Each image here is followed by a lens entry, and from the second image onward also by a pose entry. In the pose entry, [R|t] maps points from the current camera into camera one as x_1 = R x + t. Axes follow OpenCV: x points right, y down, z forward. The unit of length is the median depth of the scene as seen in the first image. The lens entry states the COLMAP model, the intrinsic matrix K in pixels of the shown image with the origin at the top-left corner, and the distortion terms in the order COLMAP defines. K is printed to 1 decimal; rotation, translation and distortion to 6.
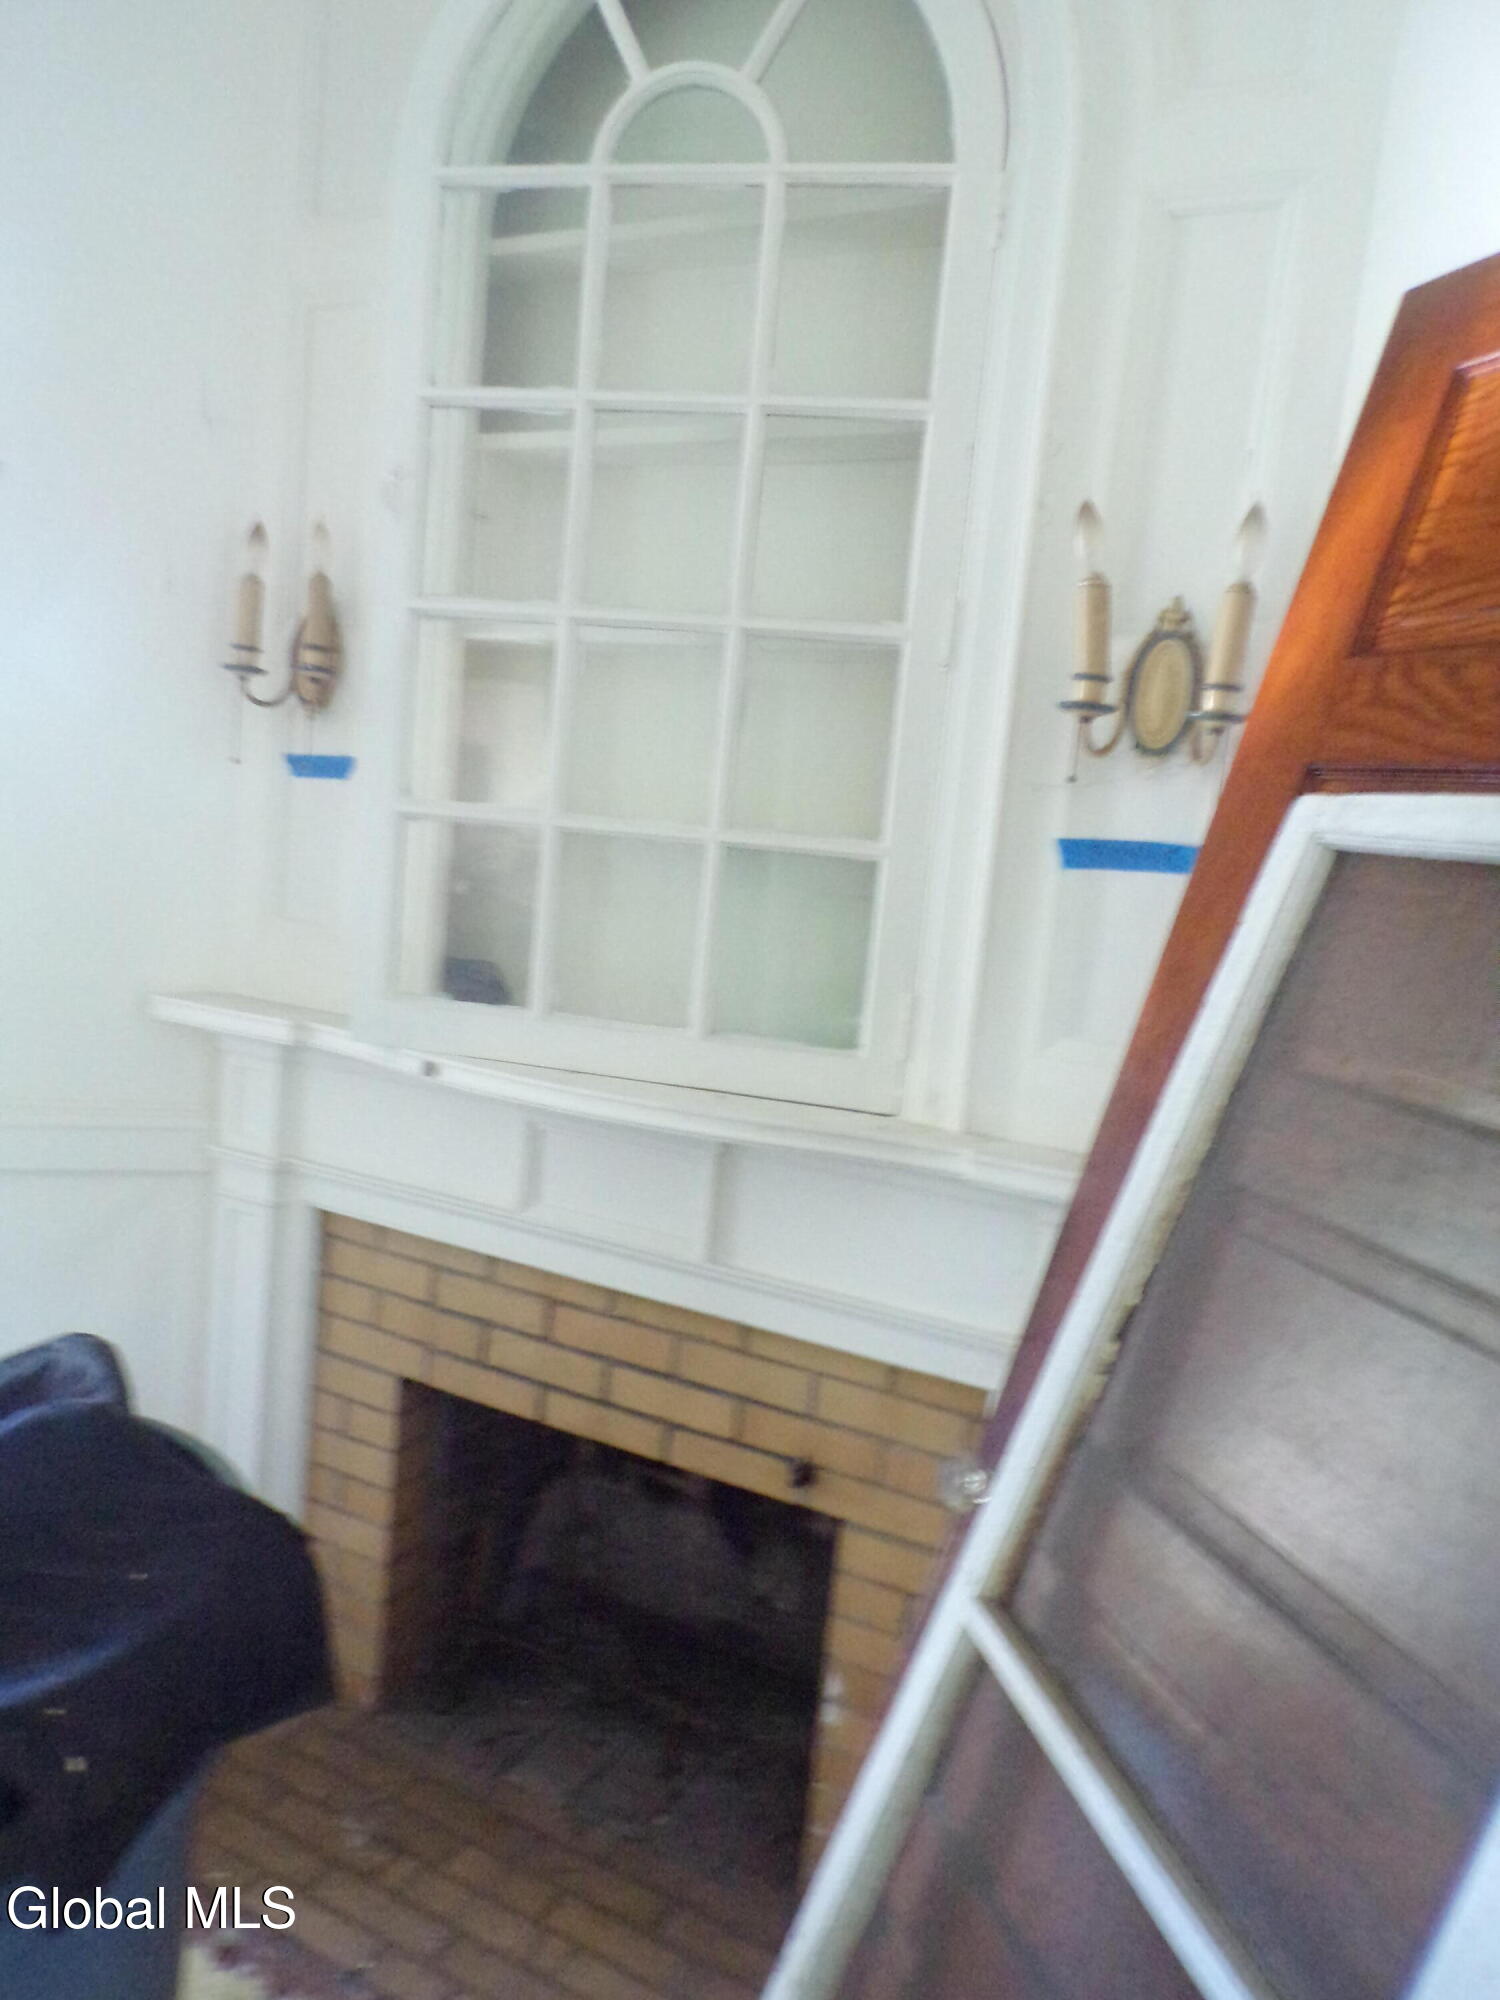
lens RADIAL K [[1352.4, 0, 753.9], [0, 1352.4, 994.5], [0, 0, 1]] dist [-0.004707, 0.017212]
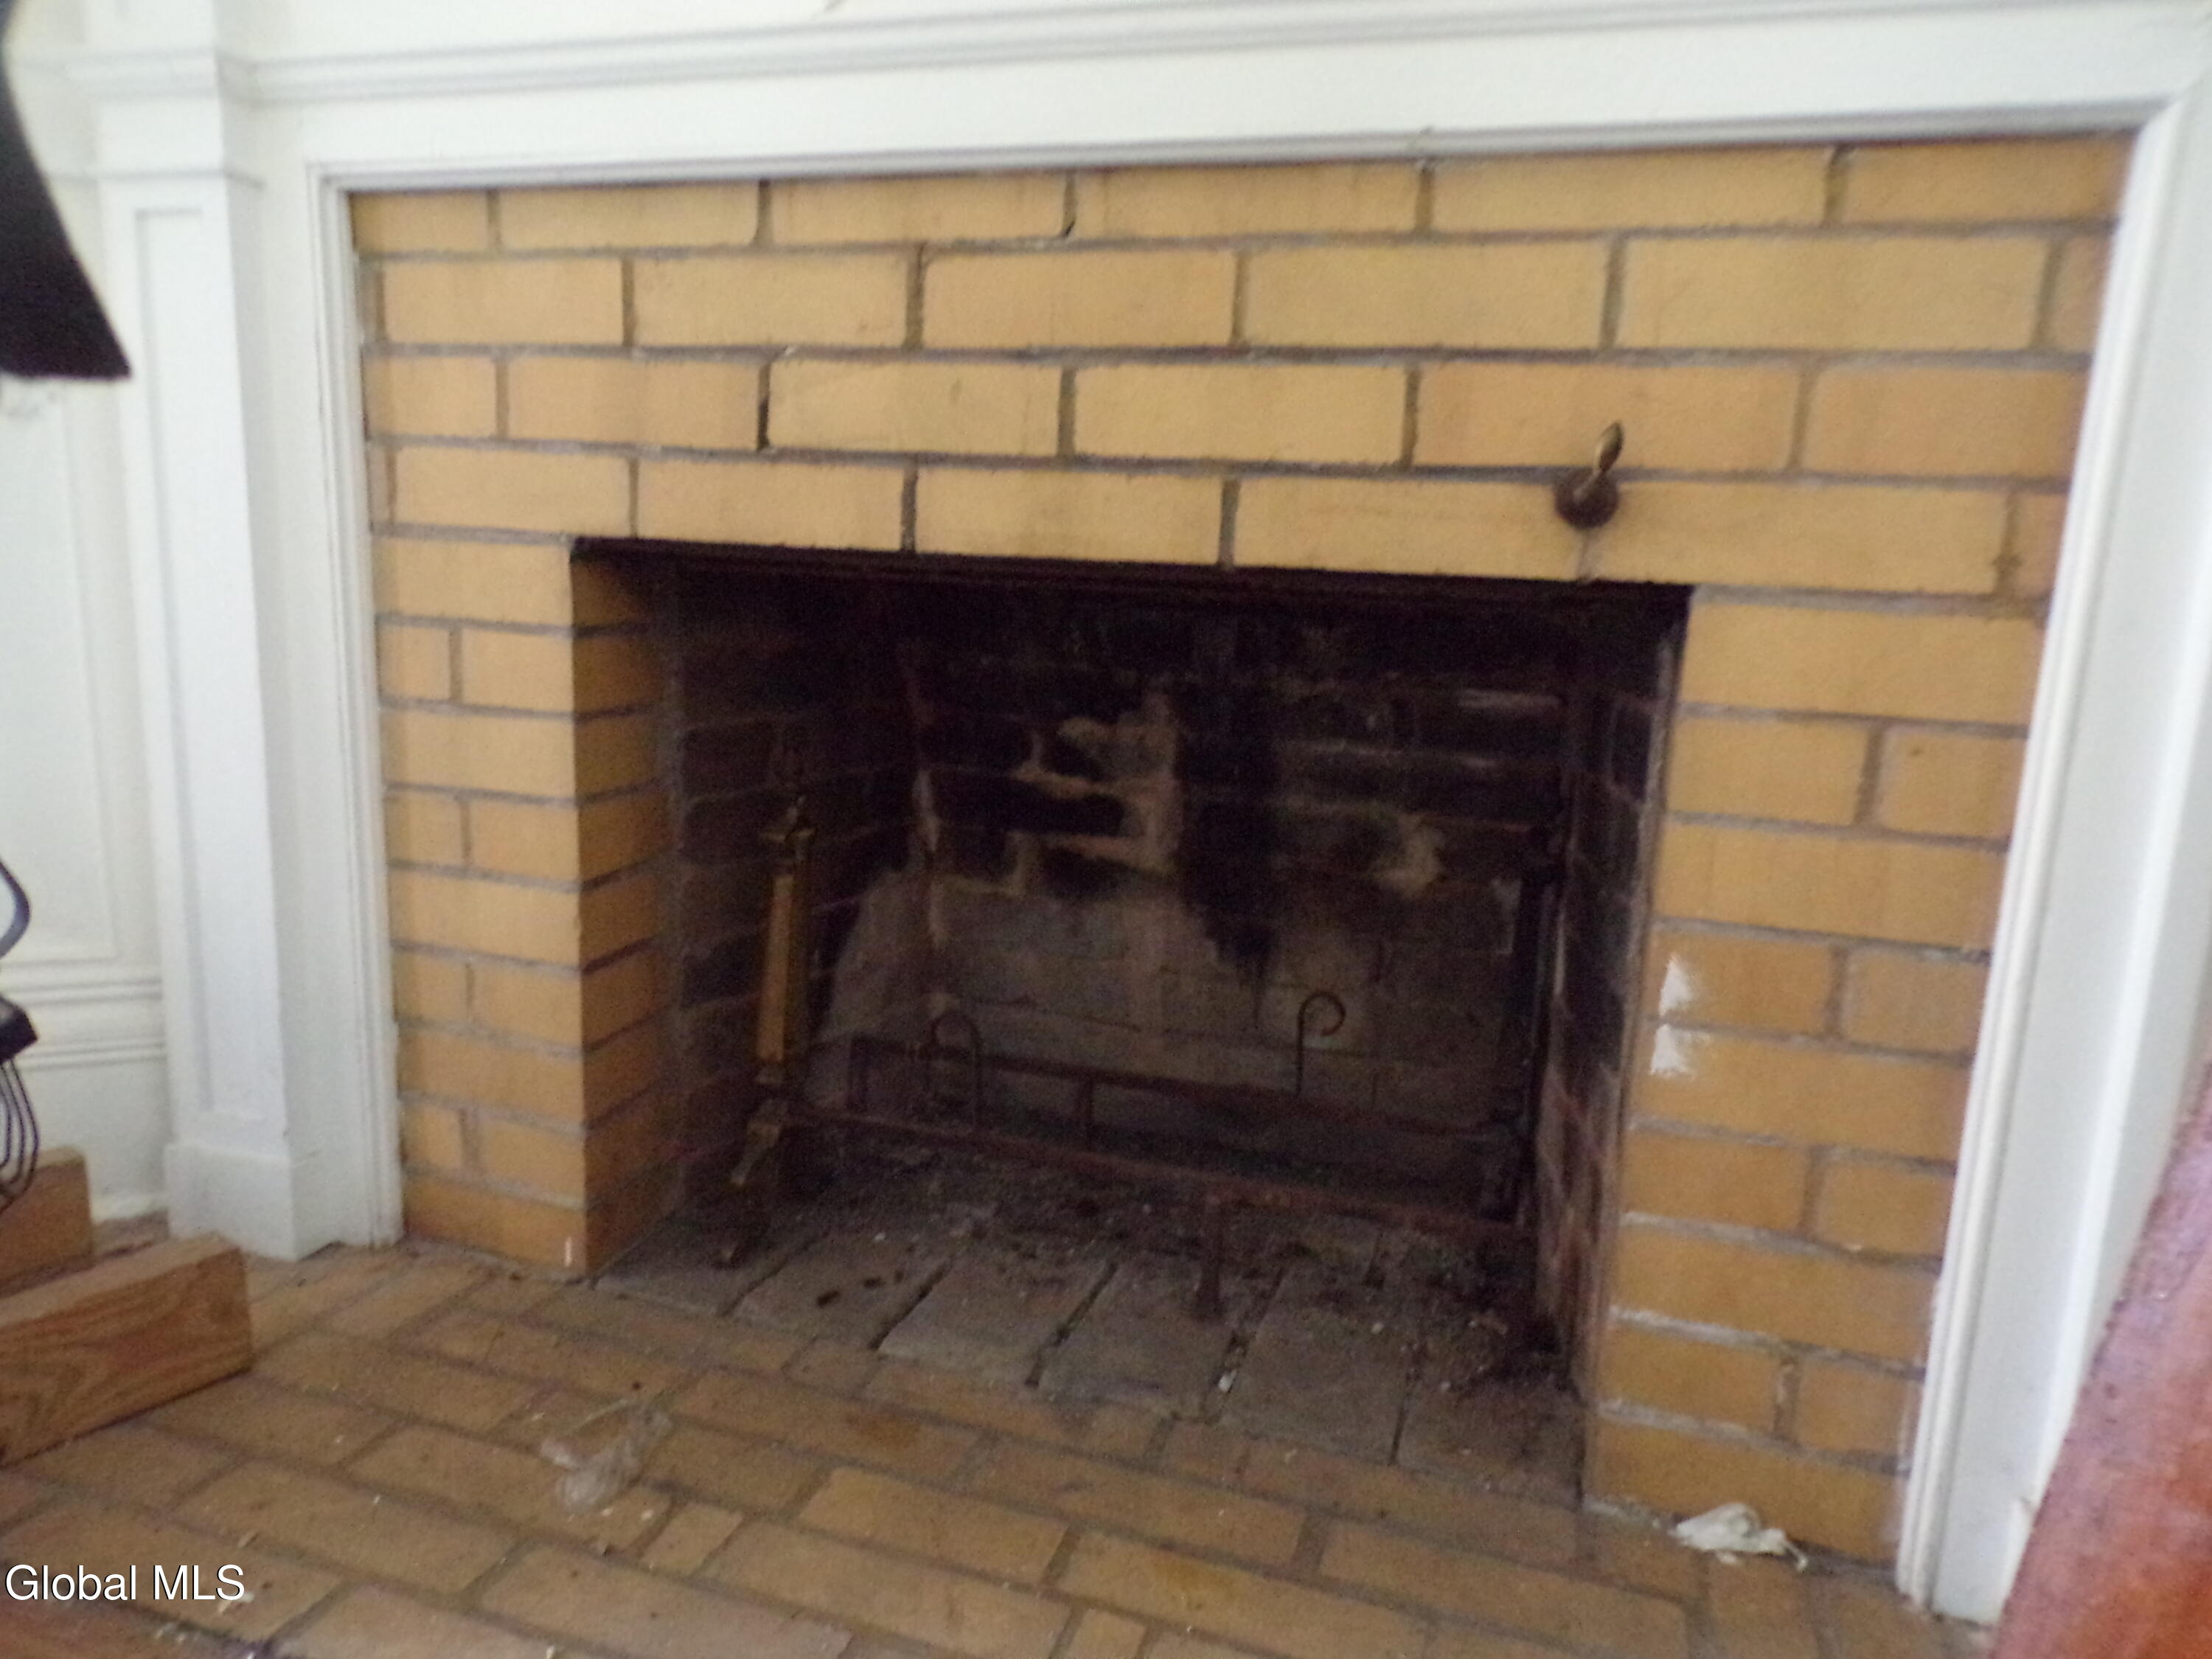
lens RADIAL K [[1495.8, 0, 1105.3], [0, 1495.8, 839.1], [0, 0, 1]] dist [-0.004707, 0.017212]
pose [[0.989152, -0.080606, 0.122806, -0.161356], [0.070522, 0.993937, 0.084359, 0.371143], [-0.128861, -0.074784, 0.988839, 0.495498]]
